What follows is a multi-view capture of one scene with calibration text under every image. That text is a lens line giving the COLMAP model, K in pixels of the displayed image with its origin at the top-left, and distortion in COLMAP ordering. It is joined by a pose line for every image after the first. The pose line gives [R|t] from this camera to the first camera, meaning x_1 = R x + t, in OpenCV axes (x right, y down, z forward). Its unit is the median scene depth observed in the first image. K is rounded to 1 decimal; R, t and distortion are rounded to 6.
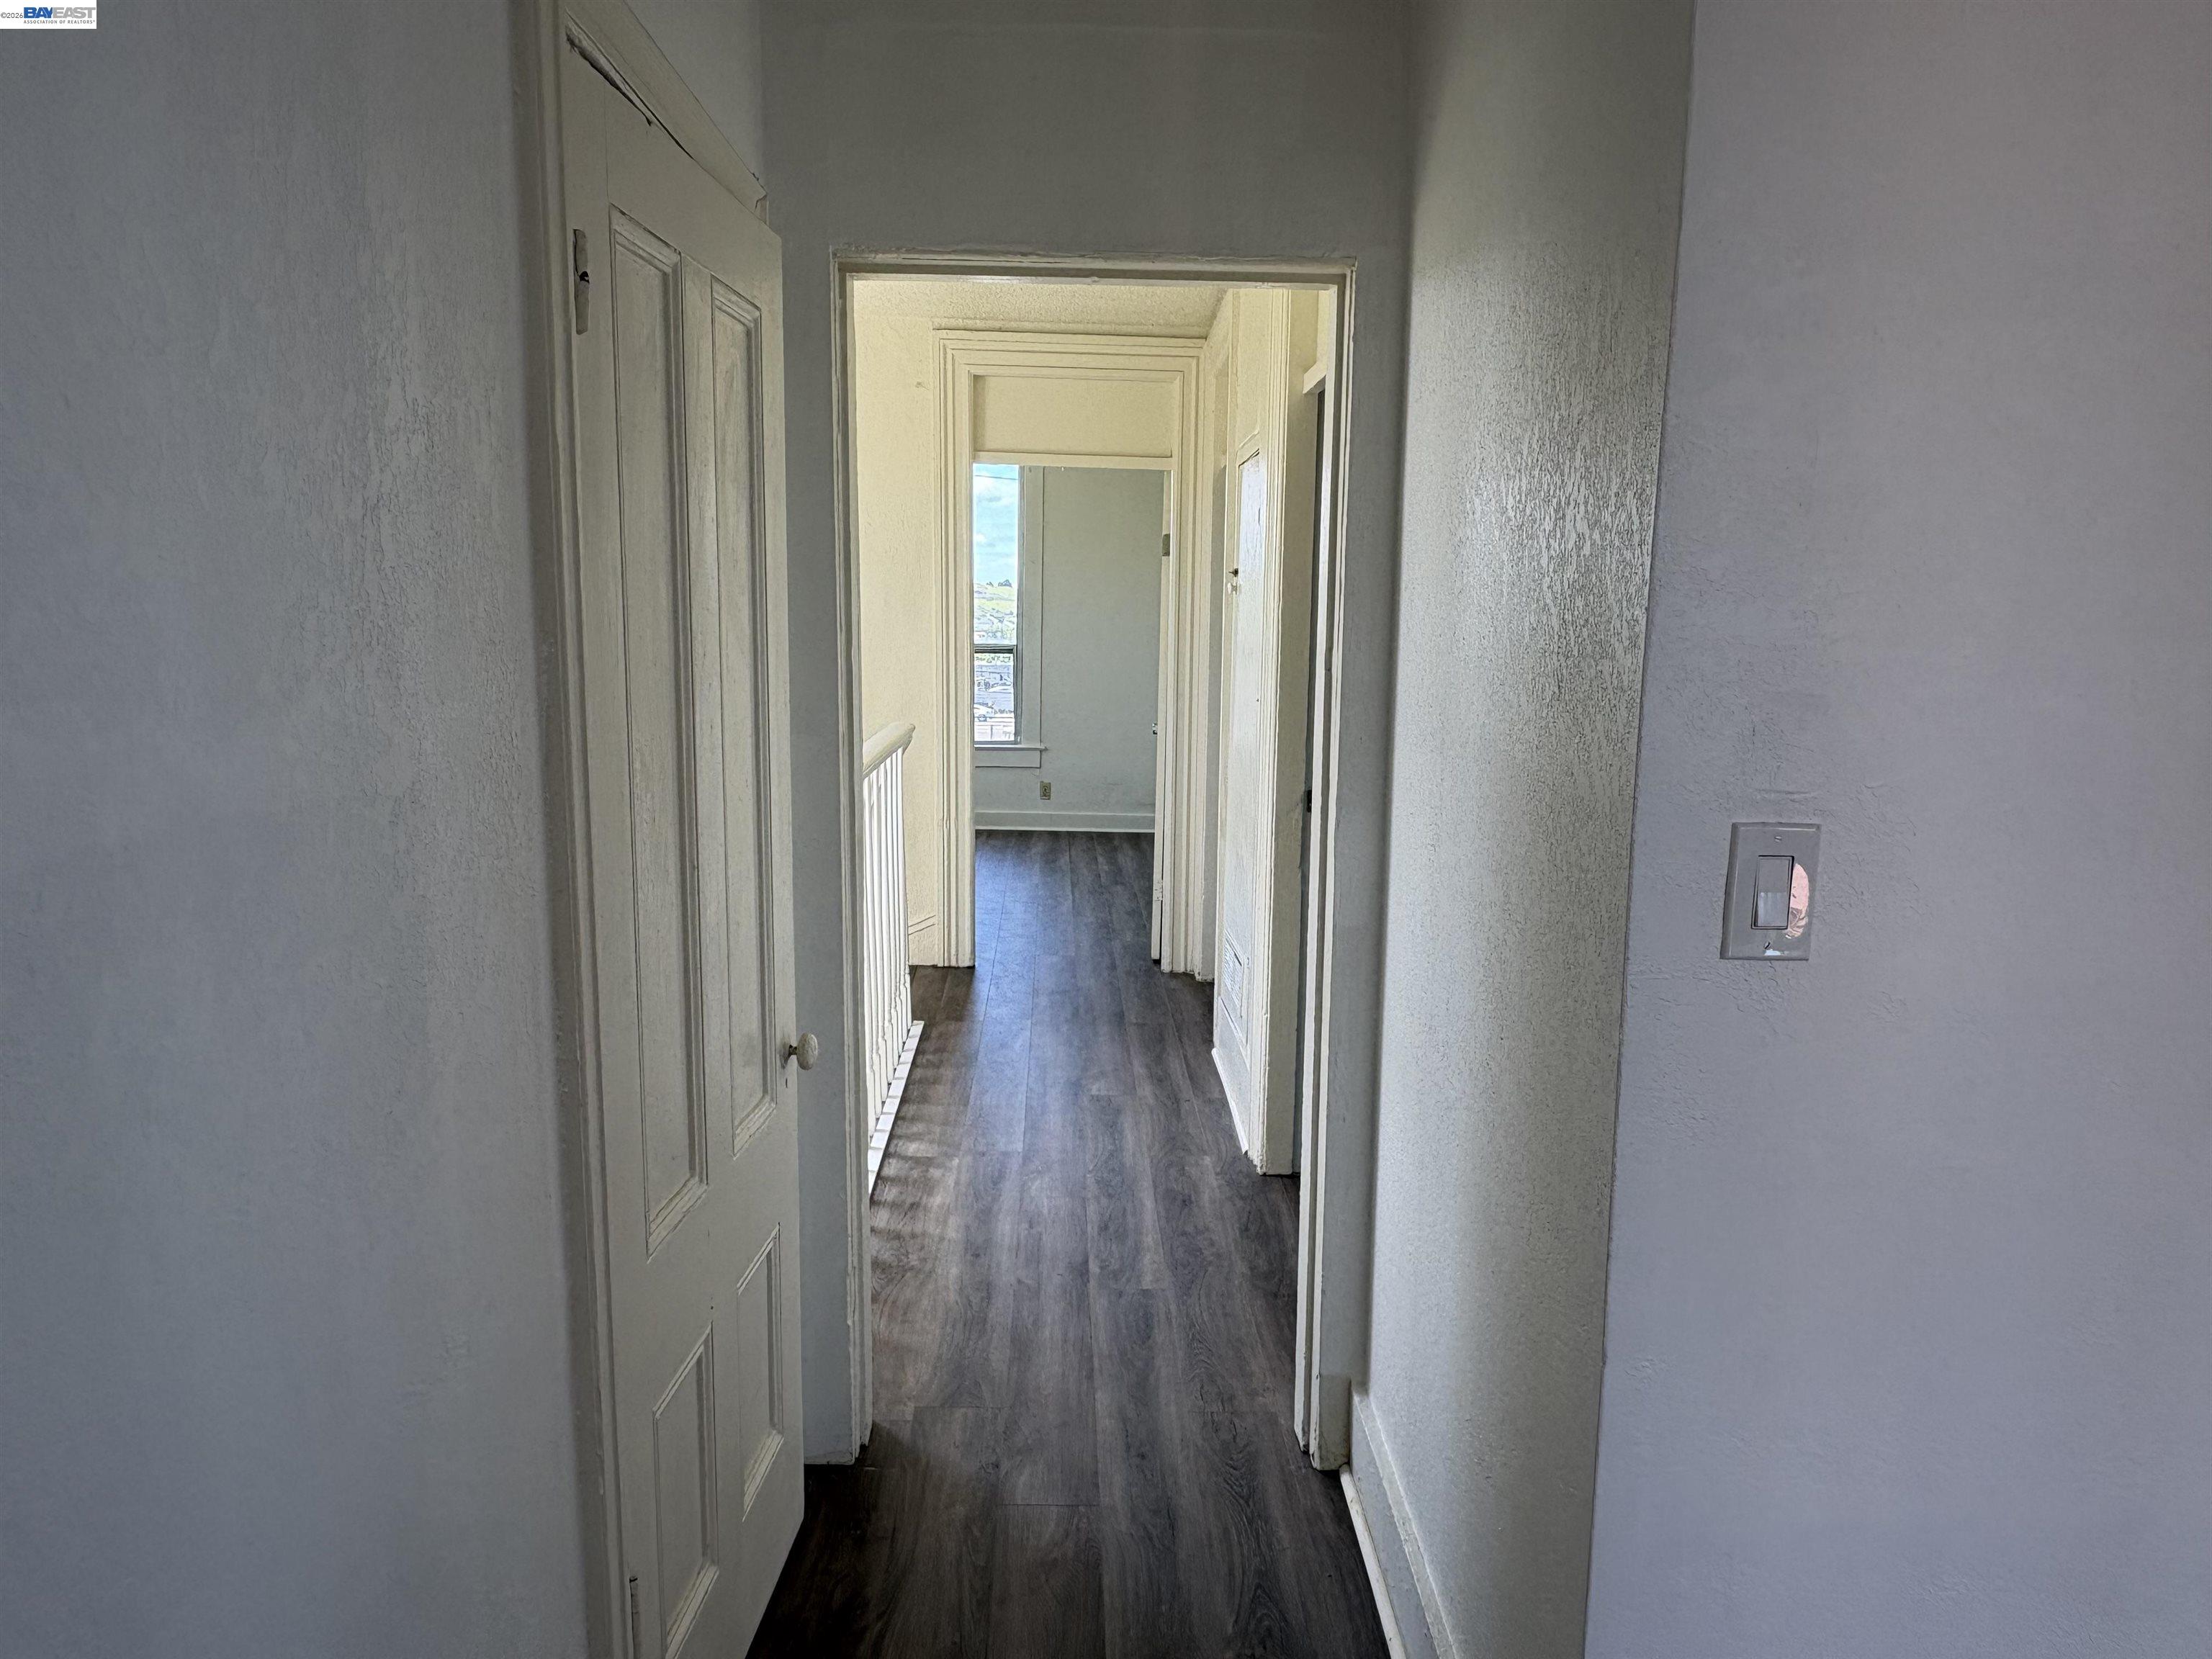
lens RADIAL K [[1466.2, 0, 1106.0], [0, 1466.2, 829.5], [0, 0, 1]] dist [-0.000886, 0.001088]
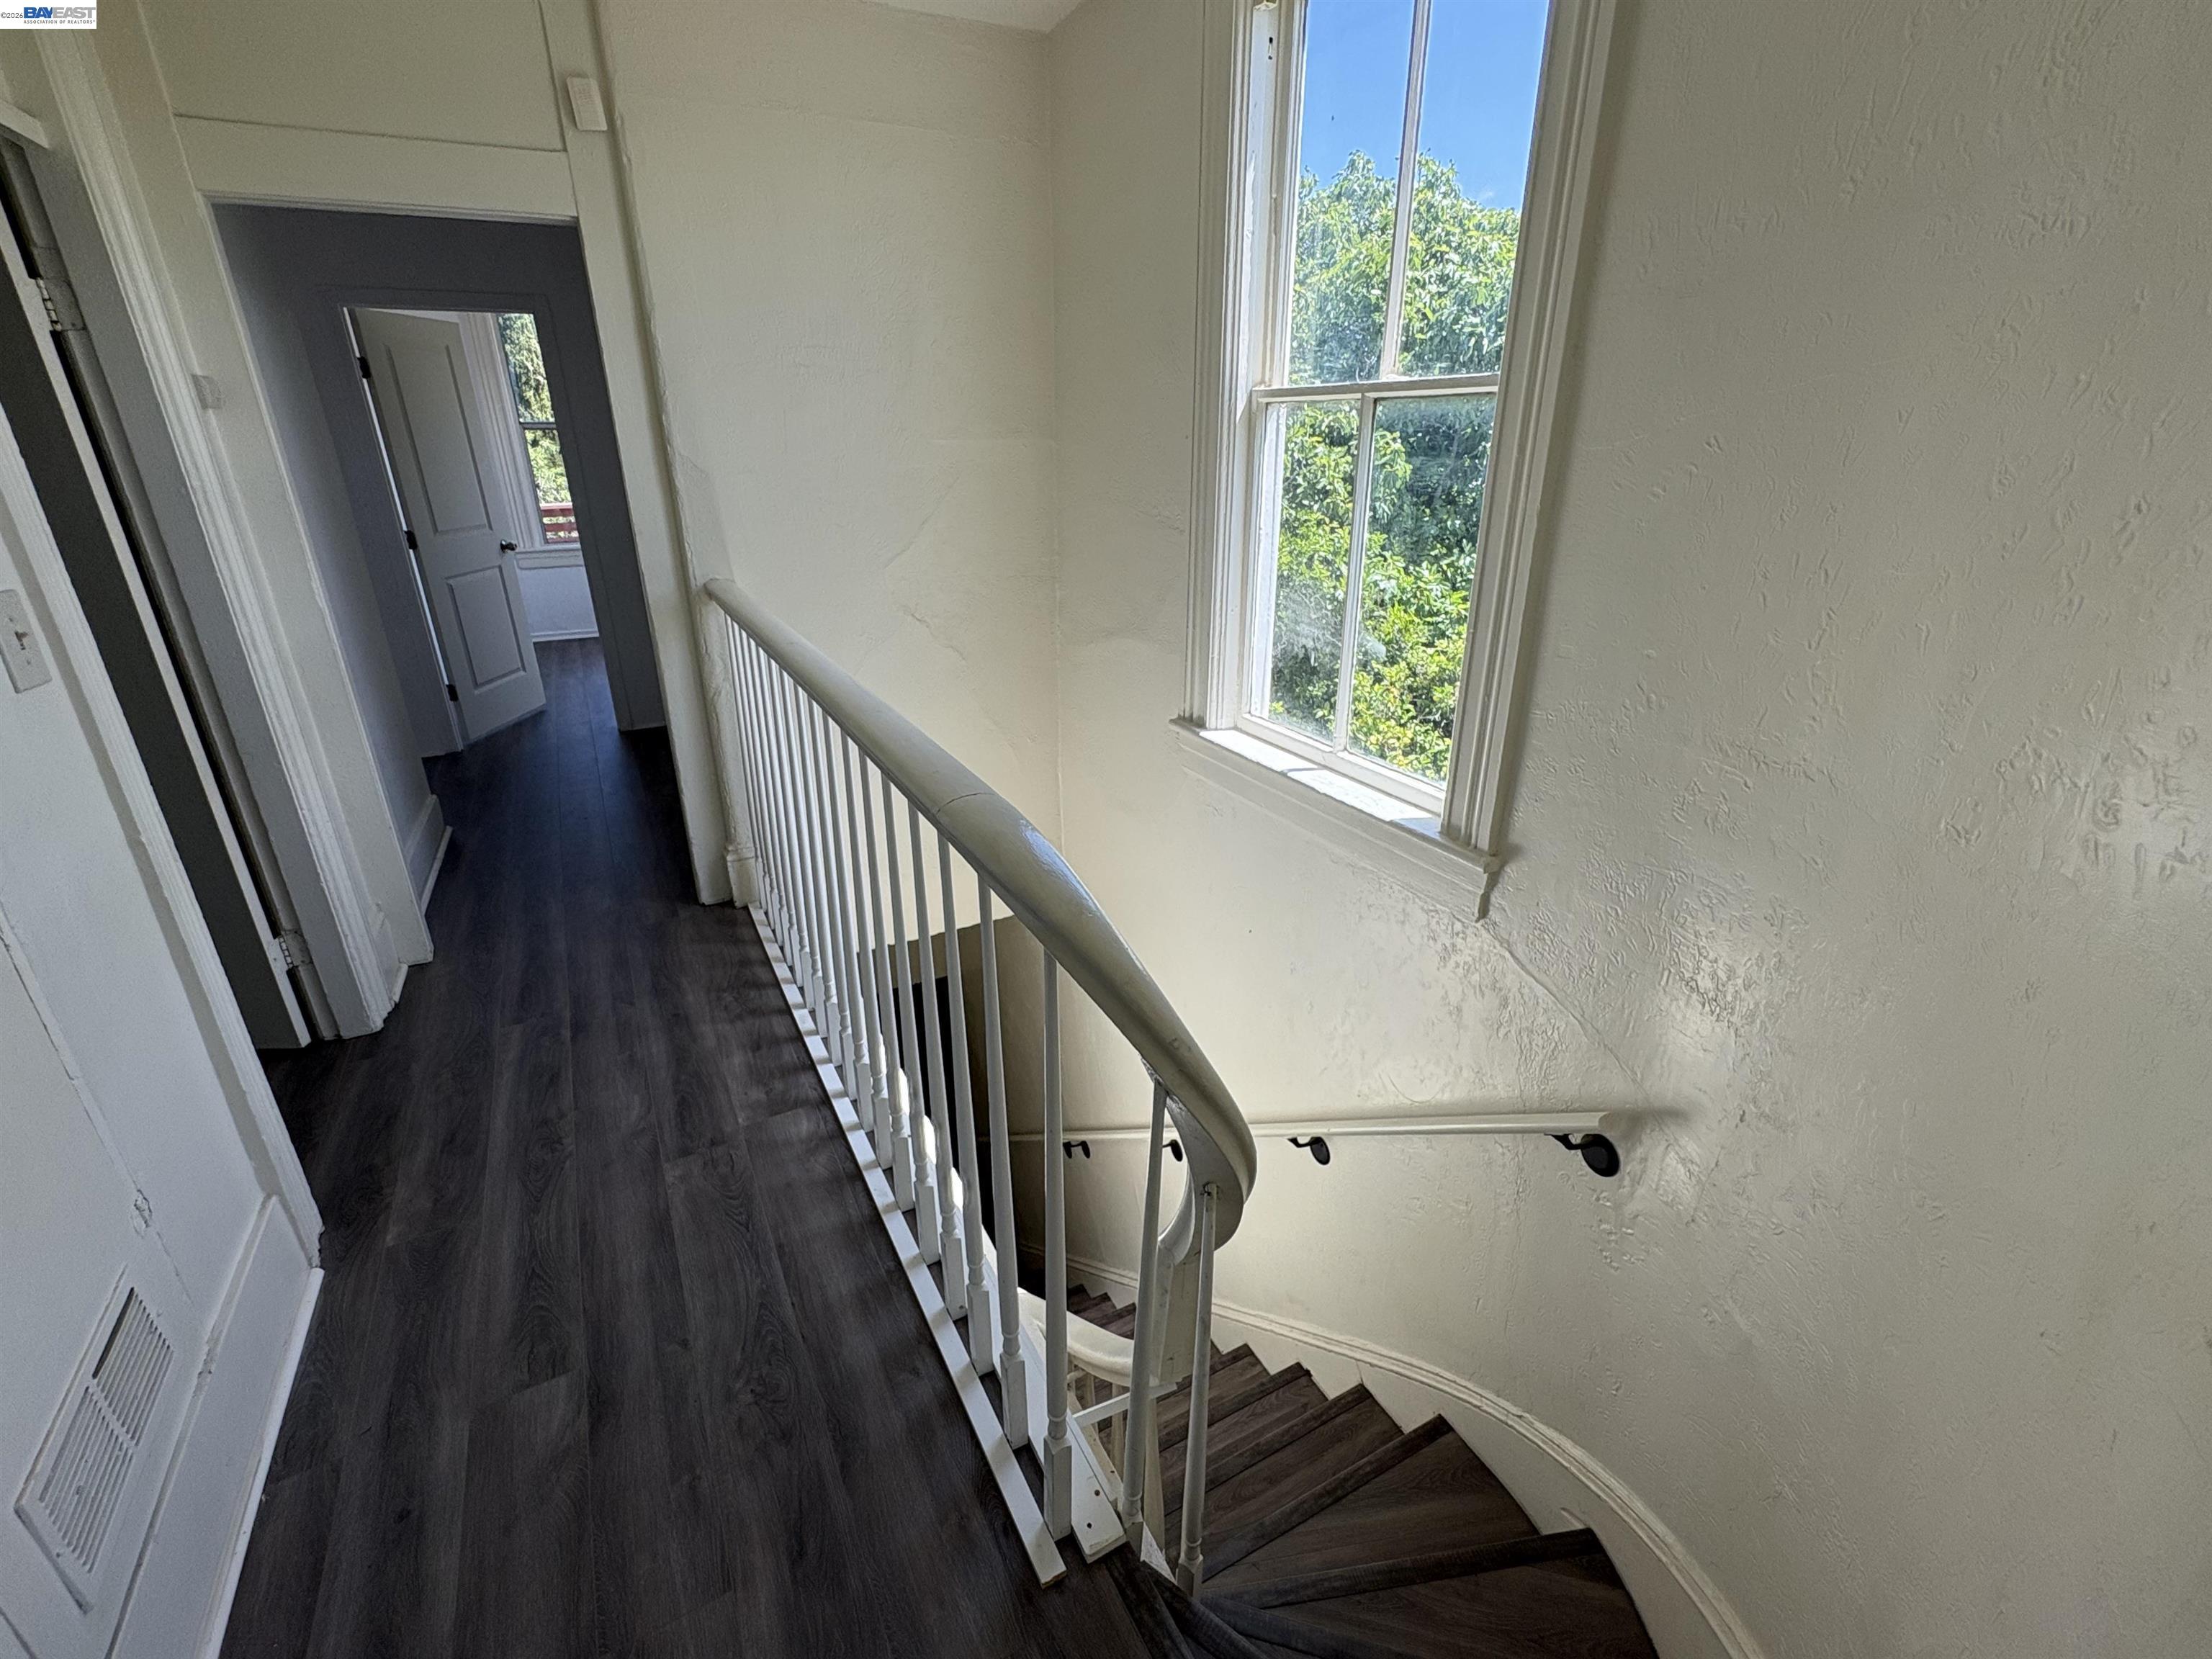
lens RADIAL K [[981.8, 0, 1106.0], [0, 981.8, 829.5], [0, 0, 1]] dist [0.003078, 0.000672]
pose [[-0.896981, 0.157316, -0.413129, -0.099358], [-0.079172, 0.862260, 0.500239, -0.279460], [0.434921, 0.481413, -0.760976, 1.751500]]
